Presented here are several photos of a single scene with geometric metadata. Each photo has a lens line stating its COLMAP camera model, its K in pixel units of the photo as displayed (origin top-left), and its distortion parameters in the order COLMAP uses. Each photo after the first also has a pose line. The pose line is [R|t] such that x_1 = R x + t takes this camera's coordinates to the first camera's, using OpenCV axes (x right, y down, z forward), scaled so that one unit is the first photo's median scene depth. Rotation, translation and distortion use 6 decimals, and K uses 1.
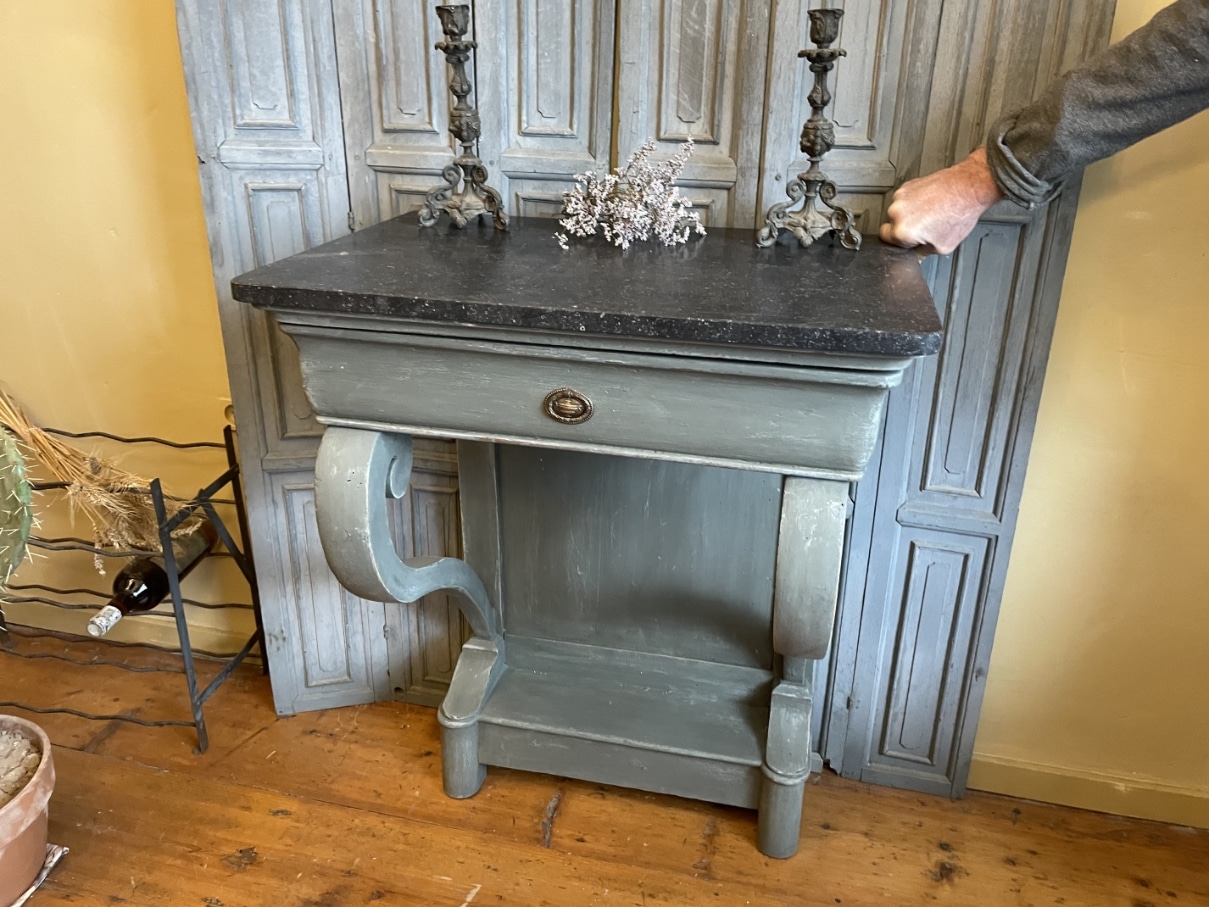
lens RADIAL K [[920.2, 0, 616.3], [0, 920.2, 444.9], [0, 0, 1]] dist [0.083060, -0.117453]
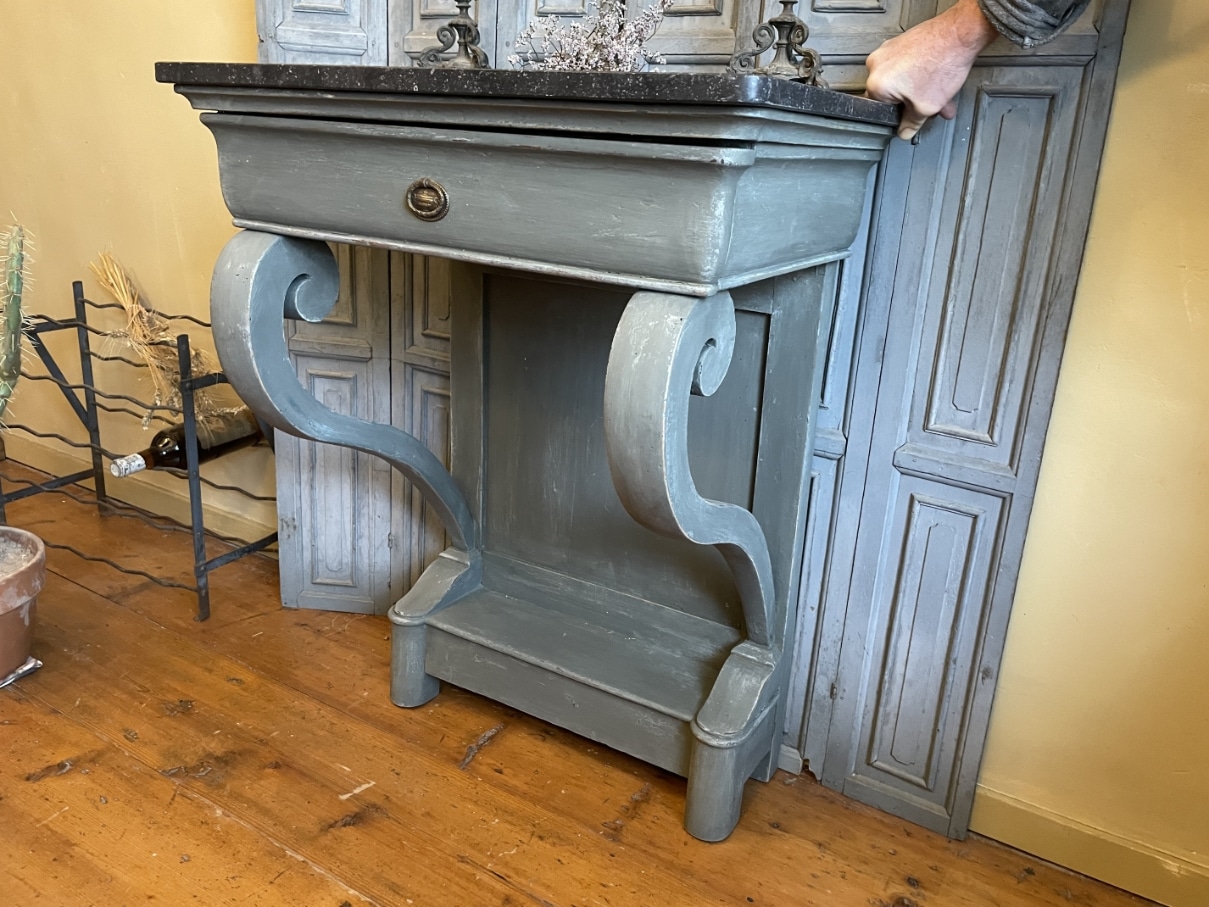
lens RADIAL K [[920.2, 0, 615.9], [0, 920.2, 440.7], [0, 0, 1]] dist [0.083060, -0.117453]
pose [[0.952719, 0.129112, -0.275057, 0.283021], [-0.157545, 0.983948, -0.083826, 0.166241], [0.259819, 0.123196, 0.957767, 0.119283]]
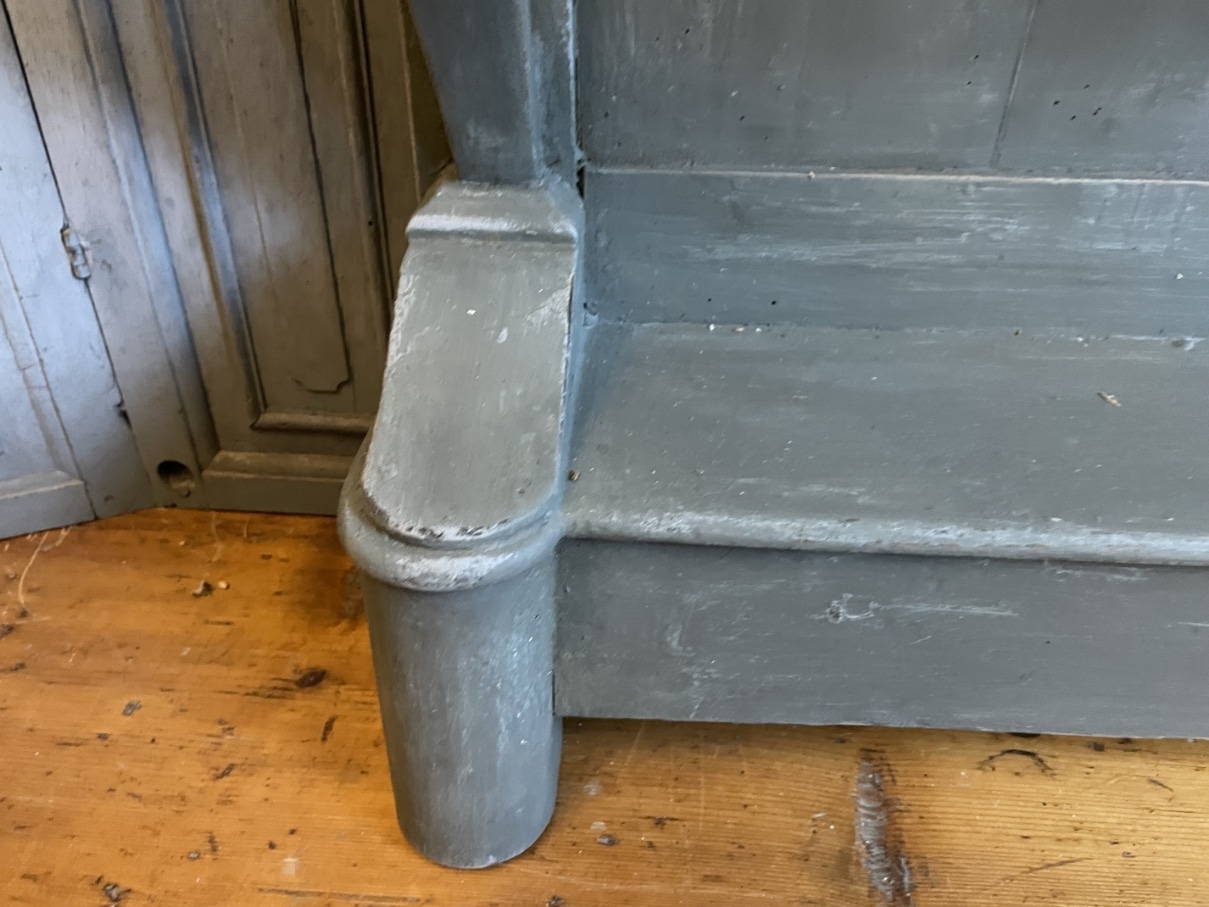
lens RADIAL K [[920.2, 0, 607.5], [0, 920.2, 443.6], [0, 0, 1]] dist [0.083060, -0.117453]
pose [[0.984359, -0.099248, 0.145559, -0.170835], [0.066998, 0.975028, 0.211736, 0.244928], [-0.162938, -0.198672, 0.966427, 0.839267]]
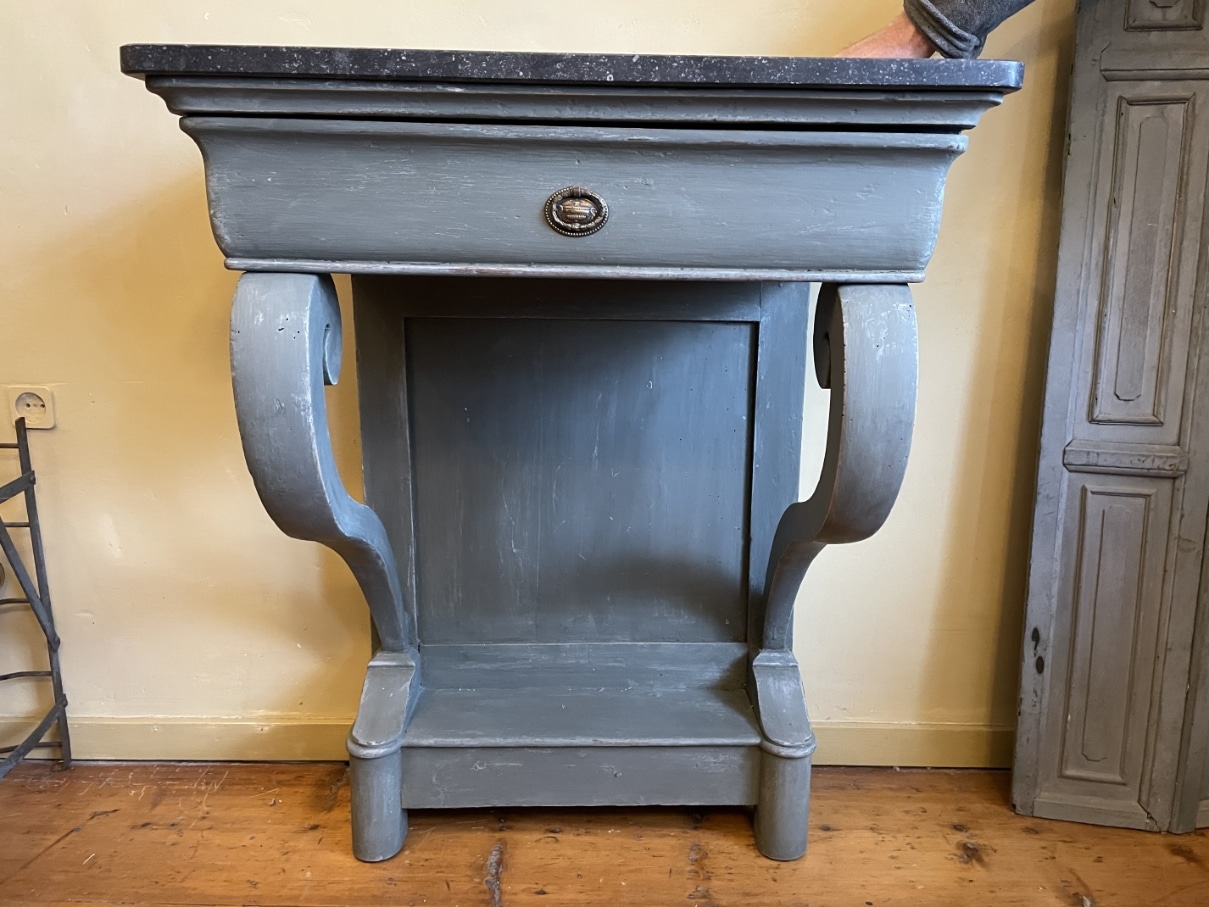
lens RADIAL K [[920.2, 0, 616.0], [0, 920.2, 437.7], [0, 0, 1]] dist [0.083060, -0.117453]
pose [[0.971133, -0.054272, 0.232285, -0.145882], [0.094439, 0.981684, -0.165463, 0.194789], [-0.219050, 0.182623, 0.958471, 0.169738]]
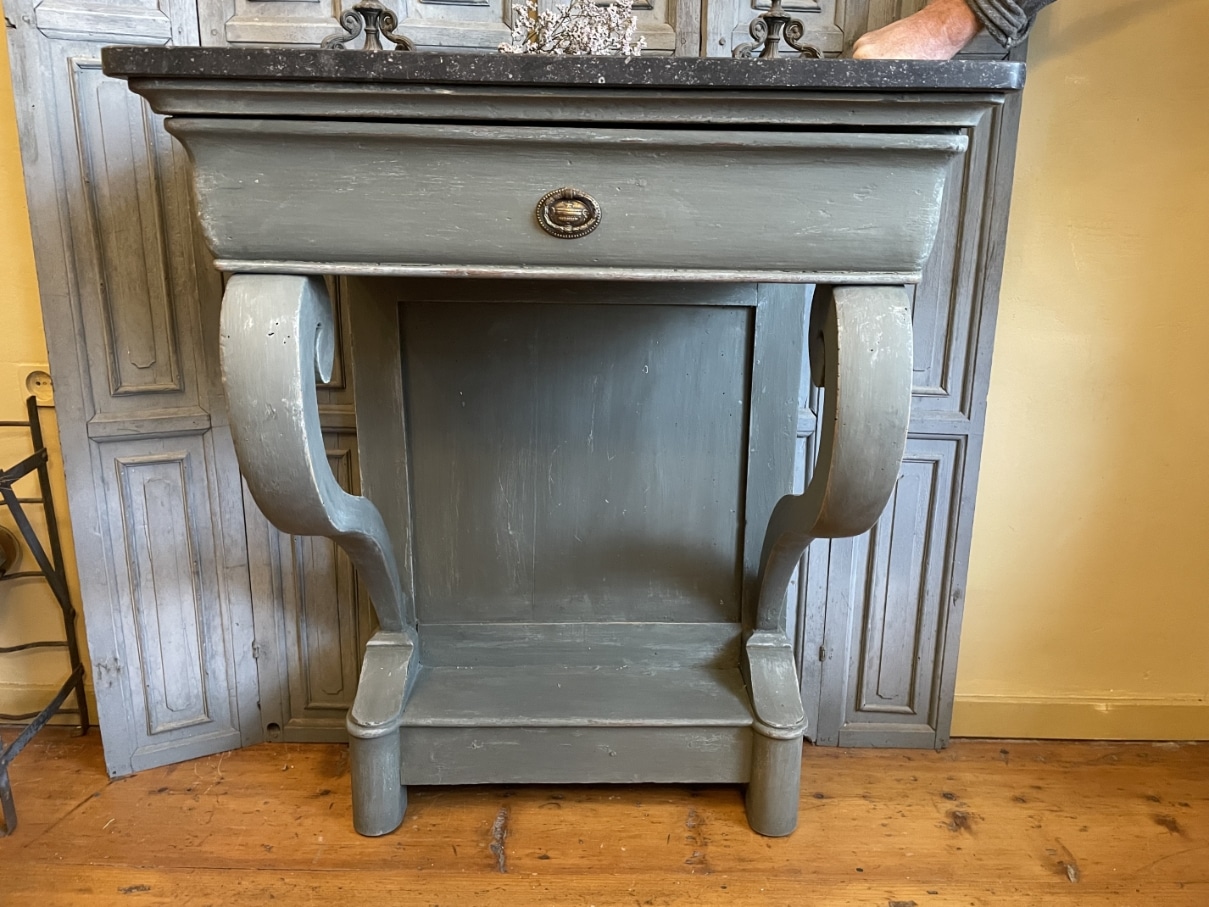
lens RADIAL K [[920.2, 0, 612.5], [0, 920.2, 437.1], [0, 0, 1]] dist [0.083060, -0.117453]
pose [[0.972524, -0.065003, 0.223544, -0.138252], [0.091636, 0.989598, -0.110900, 0.162239], [-0.214010, 0.128337, 0.968364, 0.163854]]
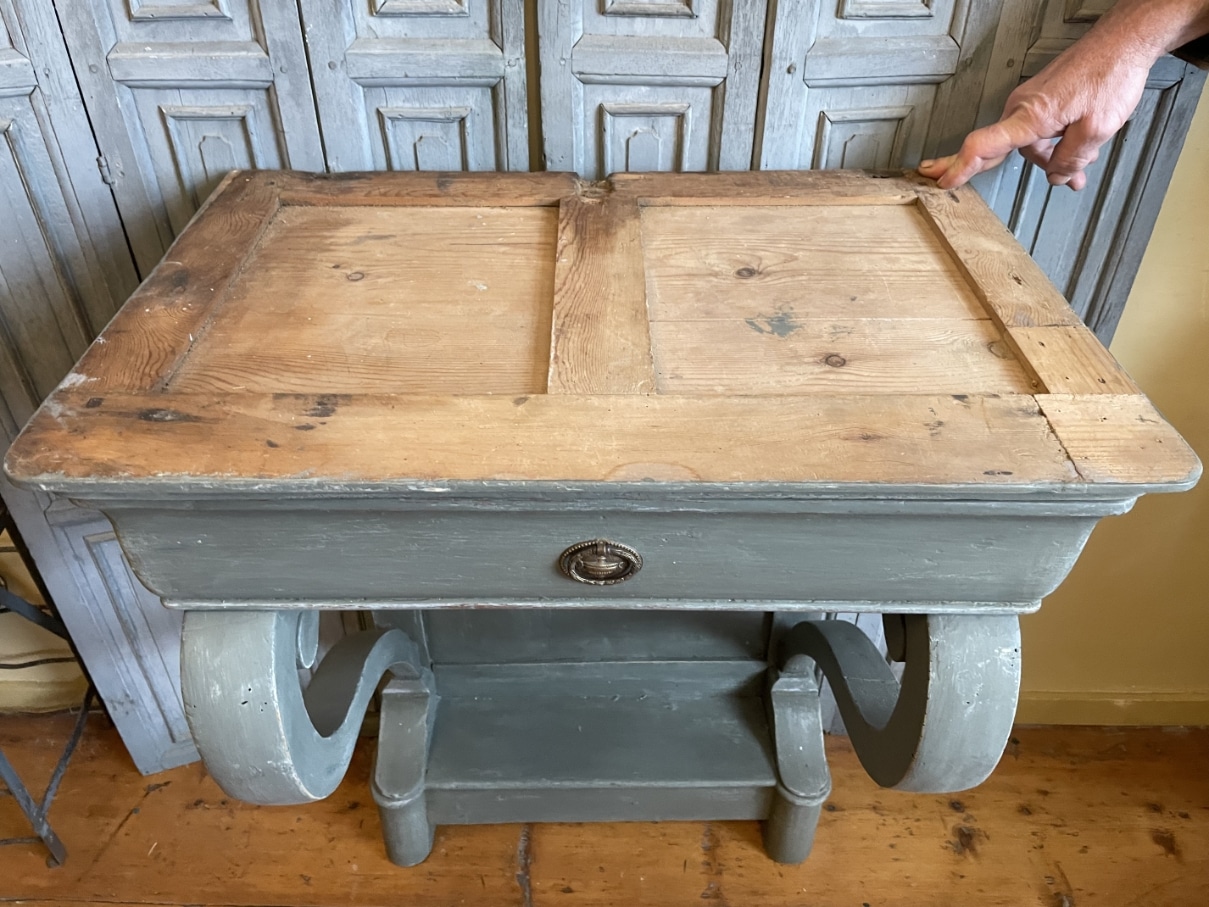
lens RADIAL K [[920.2, 0, 596.1], [0, 920.2, 437.6], [0, 0, 1]] dist [0.083060, -0.117453]
pose [[0.974682, -0.143331, 0.171612, -0.100702], [0.095704, 0.961085, 0.259145, -0.192066], [-0.202077, -0.236160, 0.950470, 0.286758]]
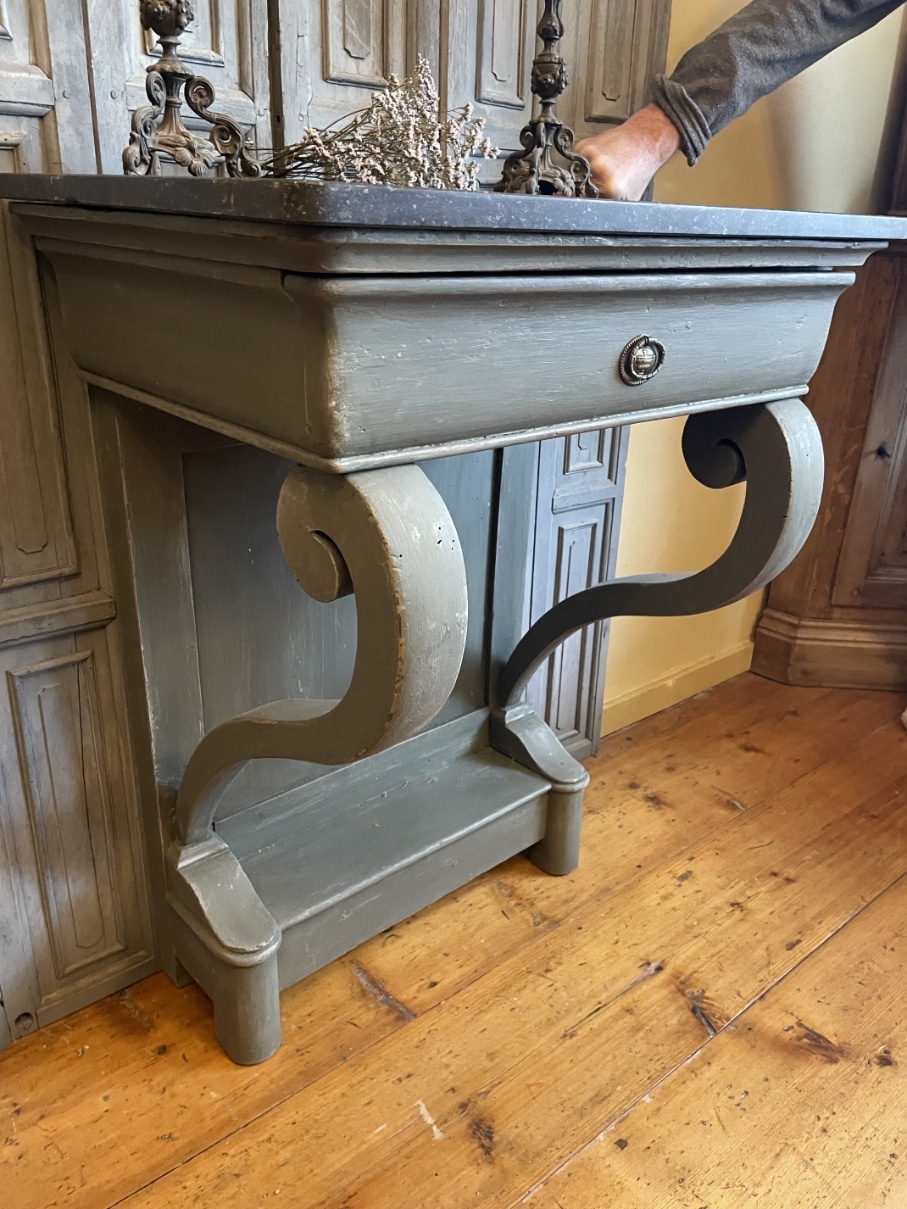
lens RADIAL K [[920.2, 0, 457.2], [0, 920.2, 606.7], [0, 0, 1]] dist [0.083060, -0.117453]
pose [[0.586843, -0.308615, 0.748580, -0.536599], [0.288757, 0.943493, 0.162602, -0.011875], [-0.756462, 0.120736, 0.642797, 0.427502]]
